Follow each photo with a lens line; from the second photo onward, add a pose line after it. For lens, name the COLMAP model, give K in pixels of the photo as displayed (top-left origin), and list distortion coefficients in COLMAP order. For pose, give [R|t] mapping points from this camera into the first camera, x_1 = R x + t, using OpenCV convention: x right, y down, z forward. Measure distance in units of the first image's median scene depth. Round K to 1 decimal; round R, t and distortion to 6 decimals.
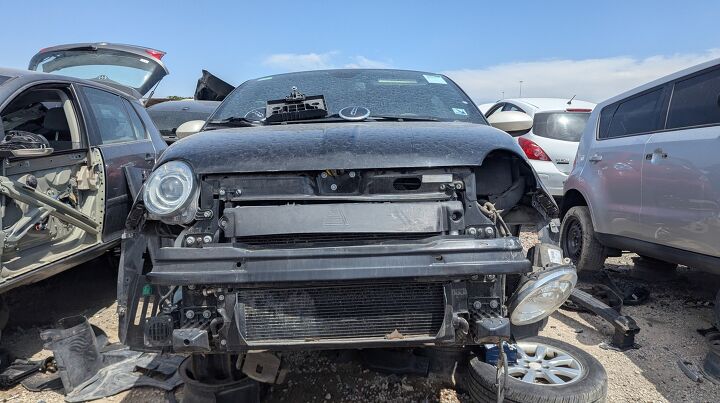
lens RADIAL K [[513.5, 0, 364.5], [0, 513.5, 203.8], [0, 0, 1]] dist [0.065067, -0.060899]
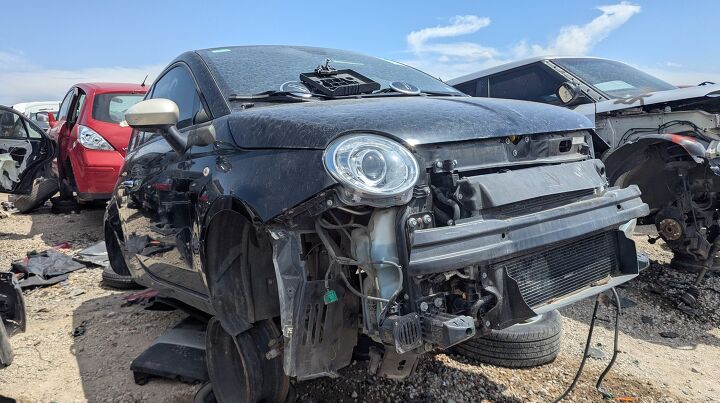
lens RADIAL K [[513.5, 0, 357.6], [0, 513.5, 202.7], [0, 0, 1]] dist [0.065067, -0.060899]
pose [[0.822511, -0.100324, 0.559831, -0.889248], [0.103452, 0.994290, 0.026188, 0.006298], [-0.559261, 0.036376, 0.828193, 0.339025]]
